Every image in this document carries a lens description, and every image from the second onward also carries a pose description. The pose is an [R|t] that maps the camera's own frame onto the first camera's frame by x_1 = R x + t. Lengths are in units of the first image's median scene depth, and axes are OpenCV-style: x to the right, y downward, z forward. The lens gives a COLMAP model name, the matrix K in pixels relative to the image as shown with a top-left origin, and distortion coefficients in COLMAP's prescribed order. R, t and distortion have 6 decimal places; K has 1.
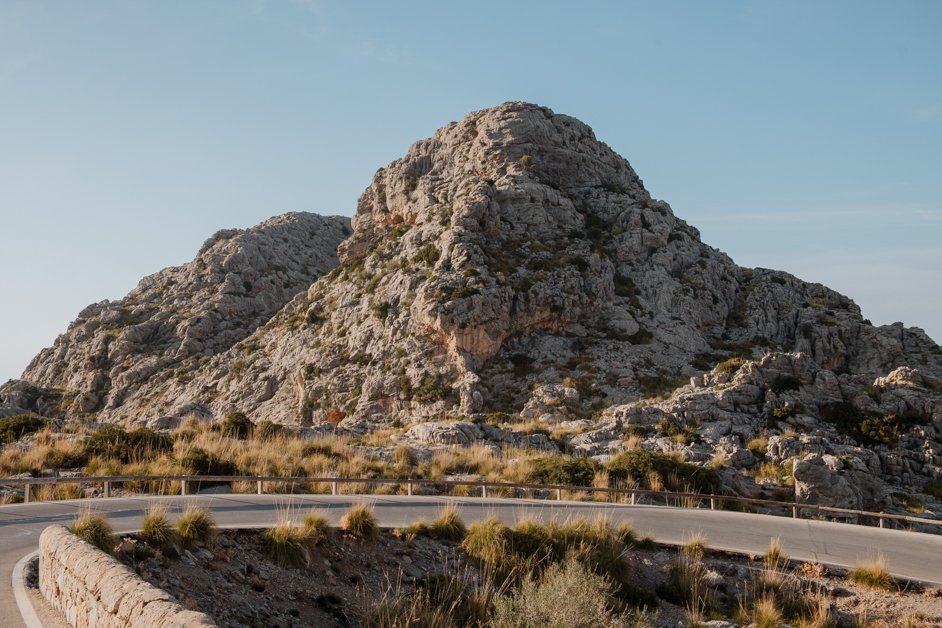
lens RADIAL K [[1140.1, 0, 471.0], [0, 1140.1, 314.0], [0, 0, 1]] dist [0.012316, 0.036740]
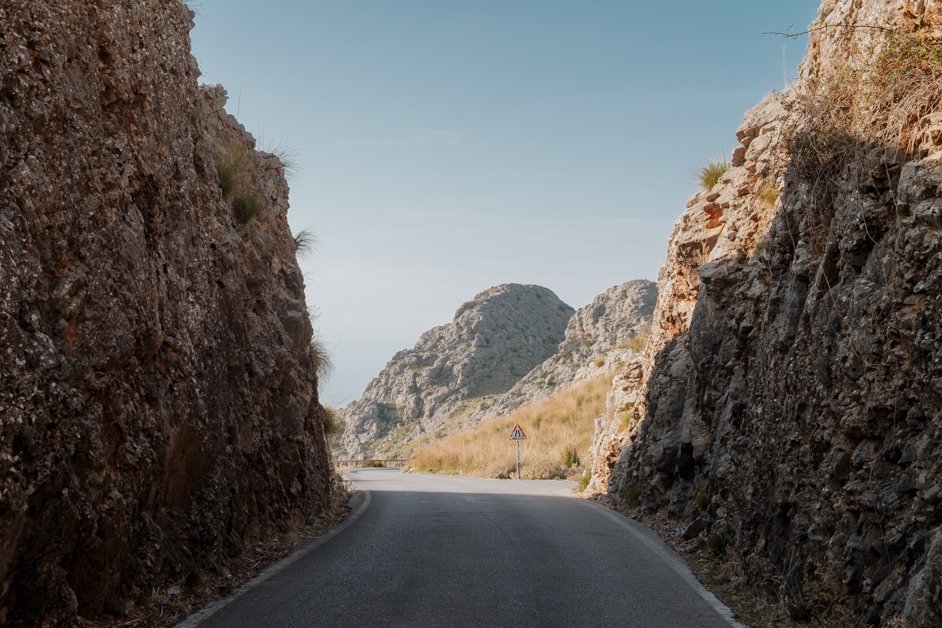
lens RADIAL K [[1140.1, 0, 471.0], [0, 1140.1, 314.0], [0, 0, 1]] dist [0.012316, 0.036740]
pose [[0.992037, 0.006445, -0.125780, -0.009941], [-0.004118, 0.999816, 0.018752, -0.105603], [0.125878, -0.018085, 0.991881, -0.735826]]
